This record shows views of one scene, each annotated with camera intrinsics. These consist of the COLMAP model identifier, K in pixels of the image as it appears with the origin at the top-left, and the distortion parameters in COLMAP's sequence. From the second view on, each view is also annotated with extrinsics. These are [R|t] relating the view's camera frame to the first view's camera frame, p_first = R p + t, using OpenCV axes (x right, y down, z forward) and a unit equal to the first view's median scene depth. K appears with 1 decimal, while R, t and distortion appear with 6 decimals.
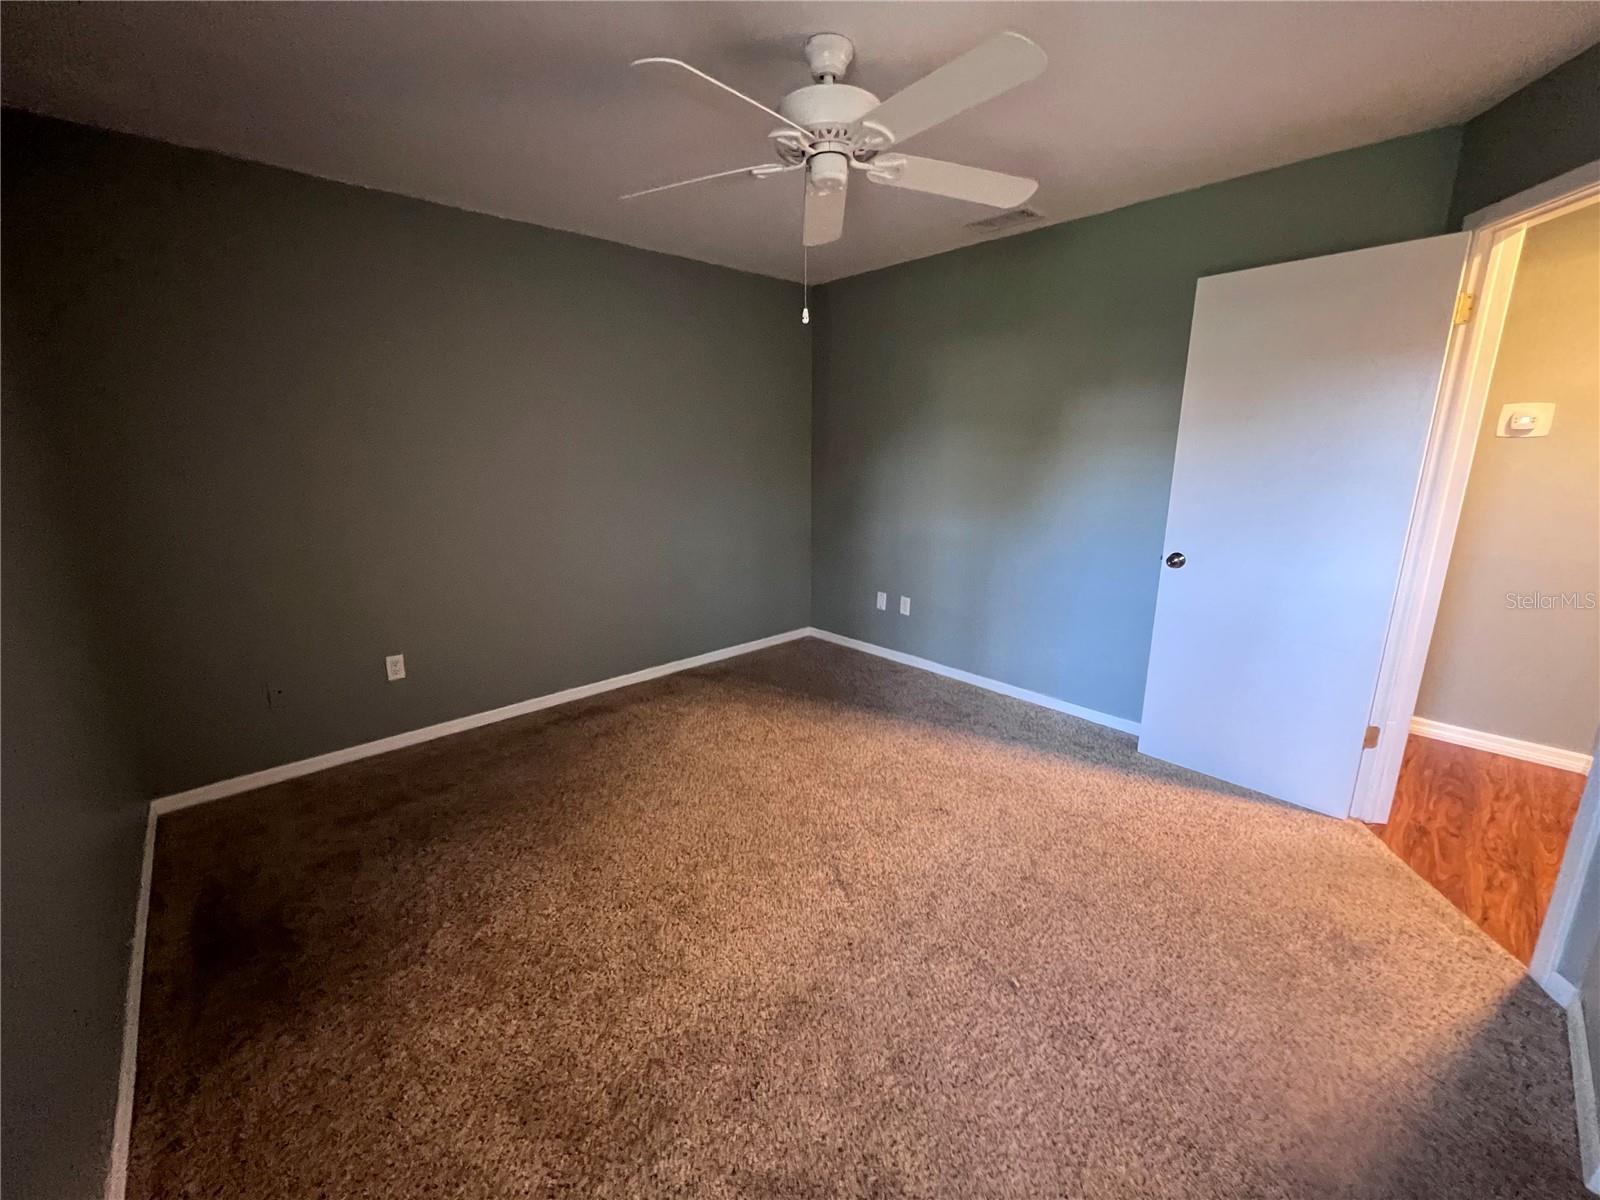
lens RADIAL K [[641.9, 0, 797.7], [0, 641.9, 595.2], [0, 0, 1]] dist [-0.001234, 0.001087]
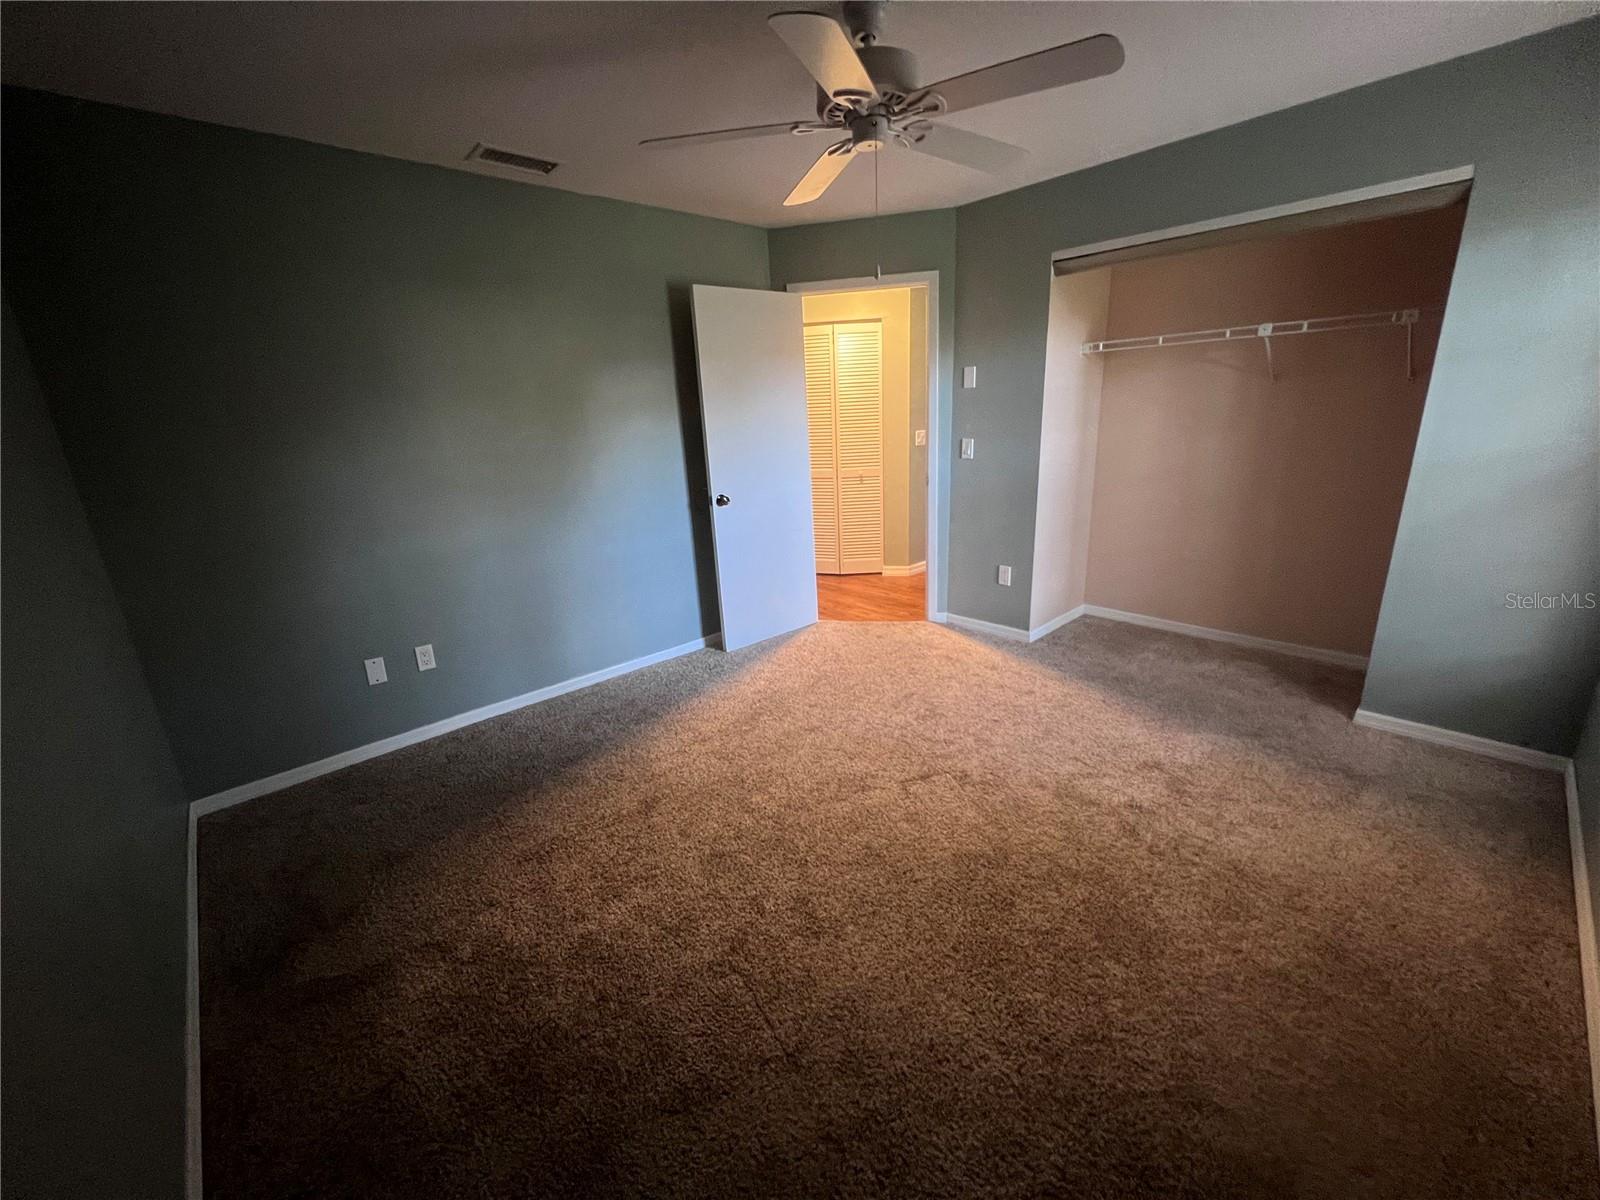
lens RADIAL K [[641.9, 0, 797.3], [0, 641.9, 600.9], [0, 0, 1]] dist [-0.001234, 0.001087]
pose [[0.008464, -0.293319, 0.955977, -0.619071], [0.277617, 0.919119, 0.279552, -0.158811], [-0.960655, 0.263029, 0.089210, 0.654500]]
